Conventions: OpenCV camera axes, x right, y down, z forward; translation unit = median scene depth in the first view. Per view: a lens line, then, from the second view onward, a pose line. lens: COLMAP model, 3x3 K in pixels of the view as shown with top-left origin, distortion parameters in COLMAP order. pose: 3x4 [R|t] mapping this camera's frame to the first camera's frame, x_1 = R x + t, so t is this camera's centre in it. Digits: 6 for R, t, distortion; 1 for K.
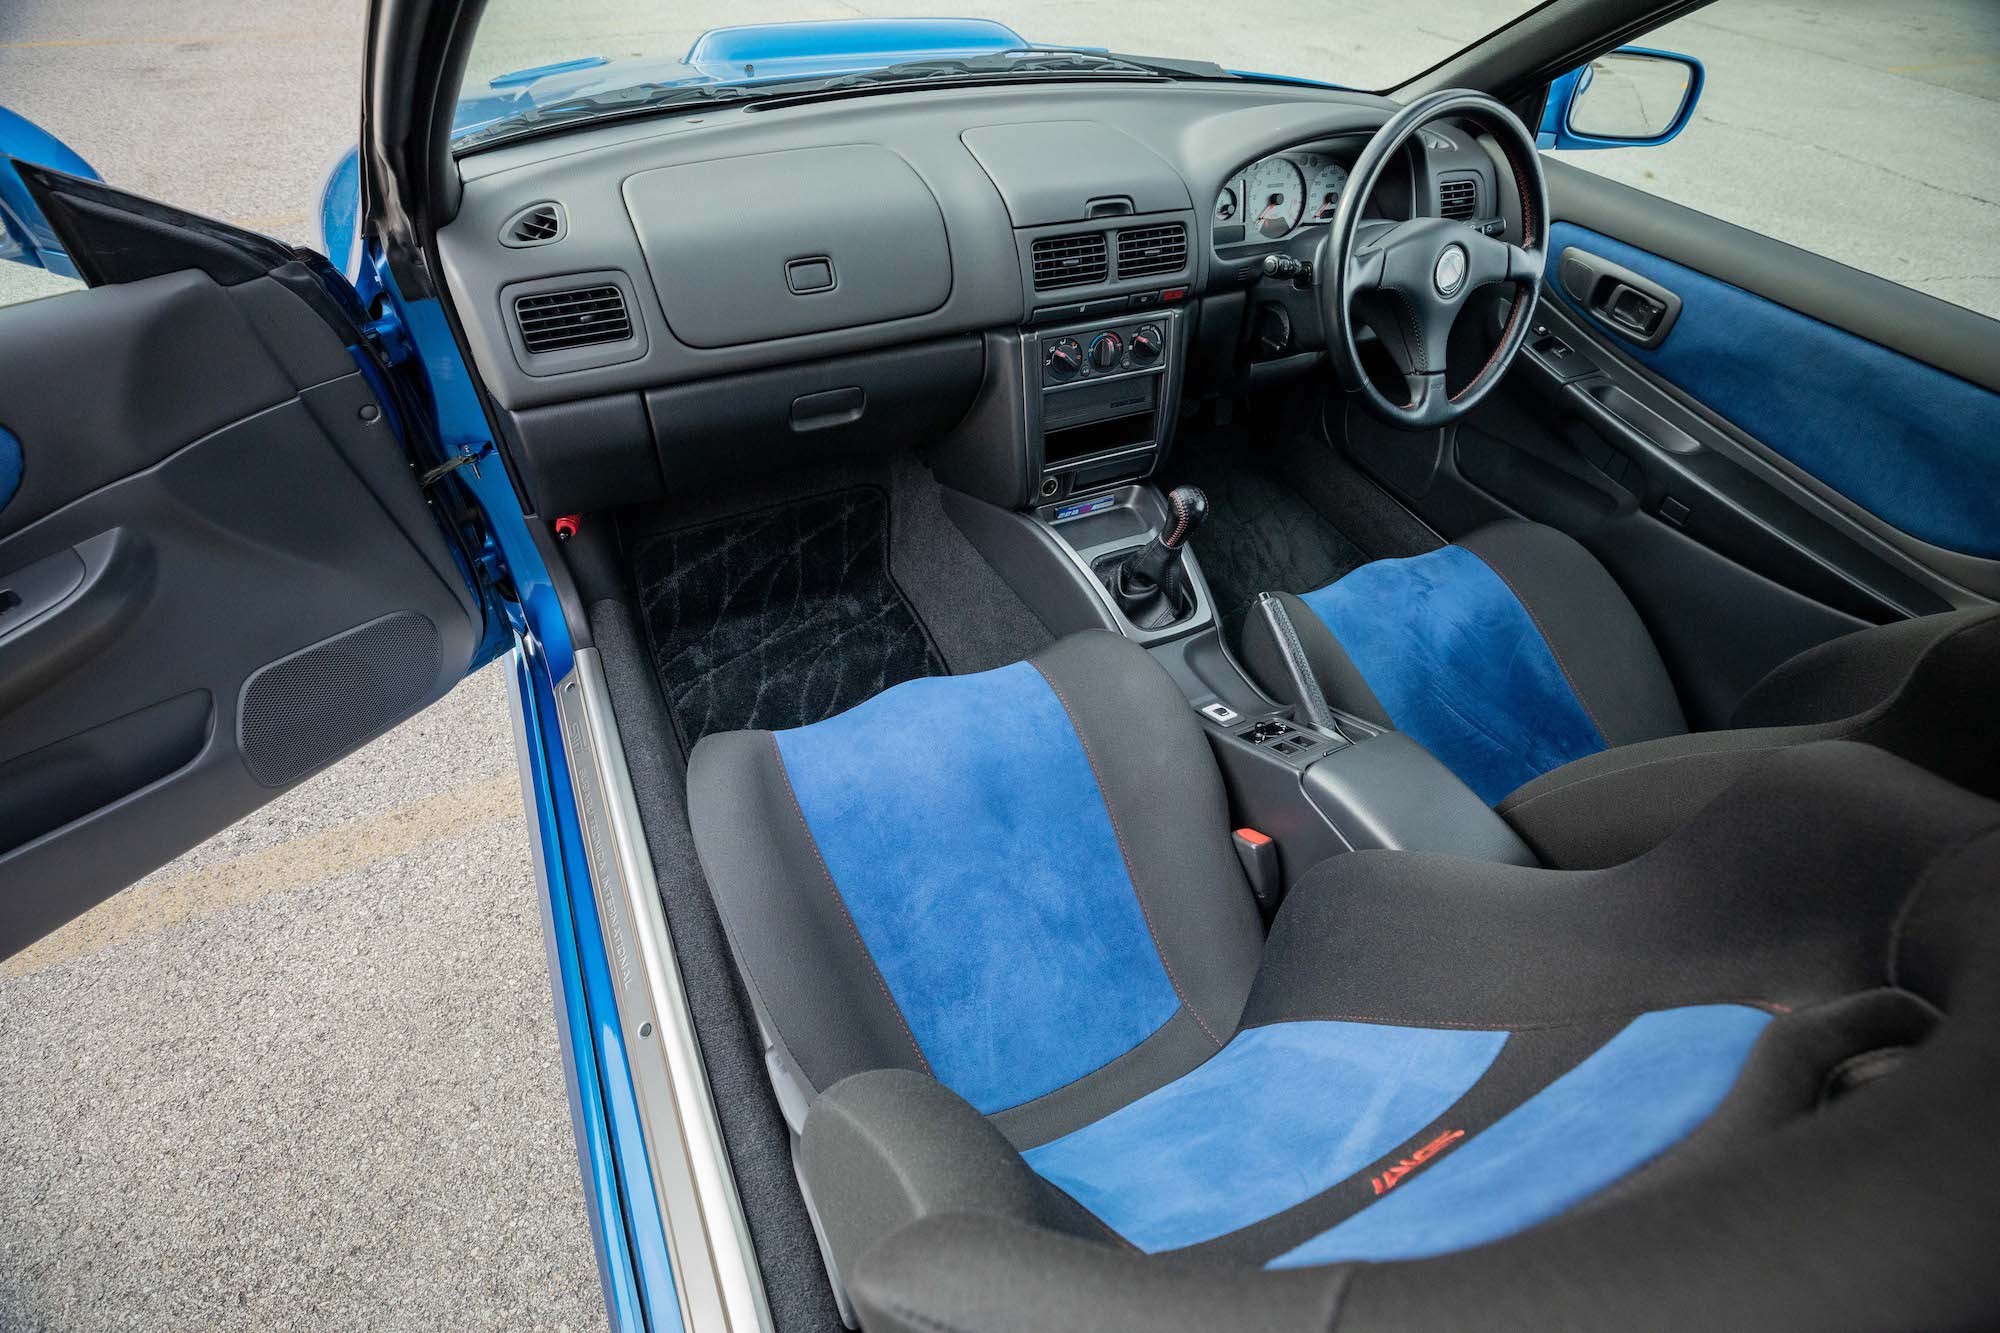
lens RADIAL K [[940.3, 0, 996.8], [0, 940.3, 673.5], [0, 0, 1]] dist [-0.030938, 0.000499]
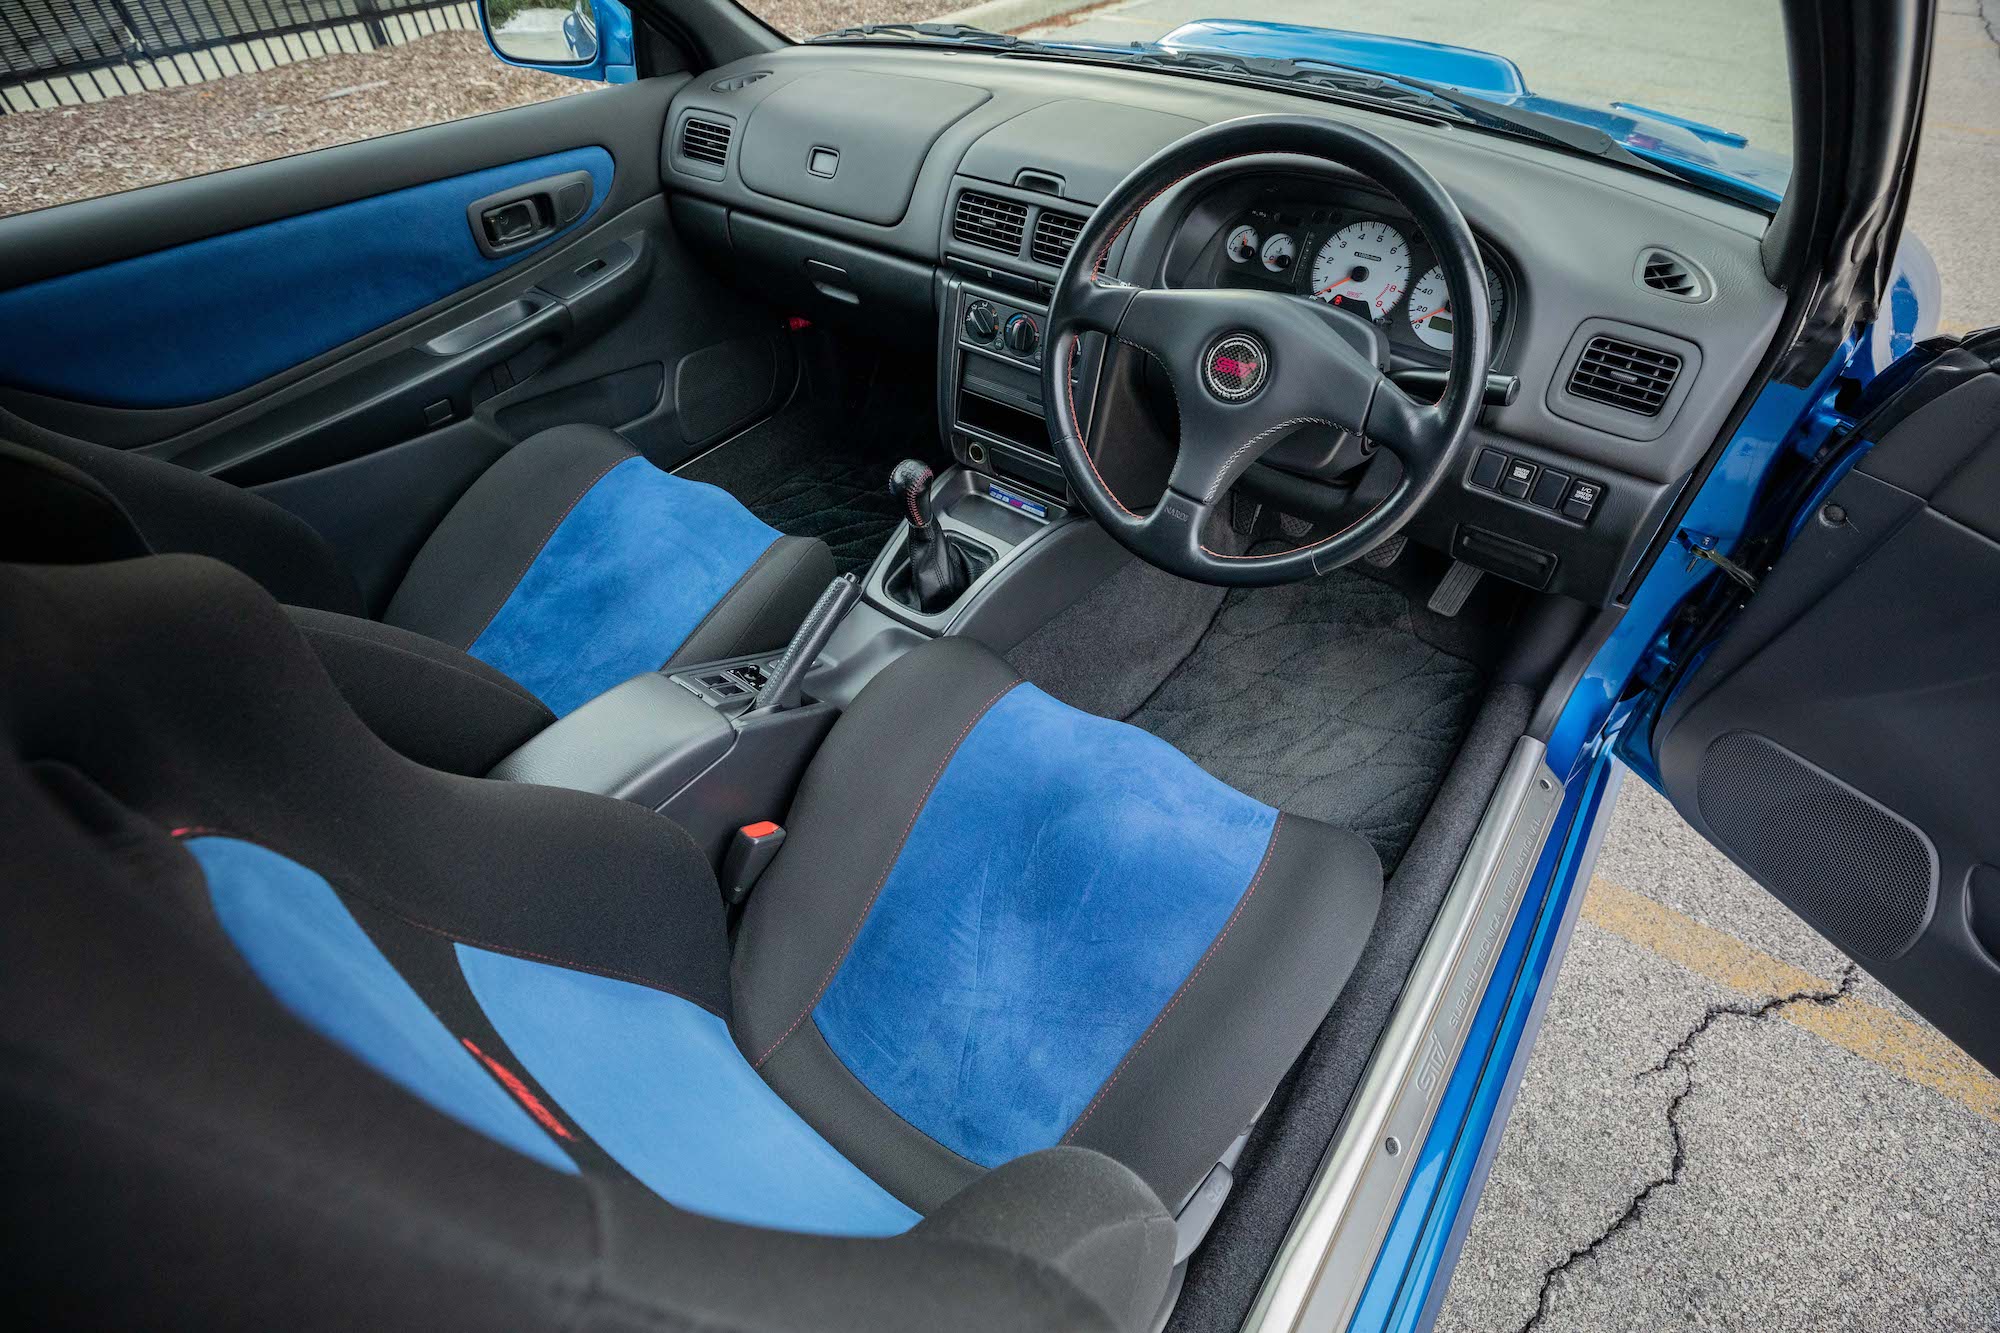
lens RADIAL K [[940.3, 0, 996.8], [0, 940.3, 673.5], [0, 0, 1]] dist [-0.030938, 0.000499]
pose [[0.466284, 0.578674, -0.669115, 1.017683], [-0.604639, 0.760598, 0.236438, -0.316125], [0.645748, 0.294325, 0.704544, 0.450109]]
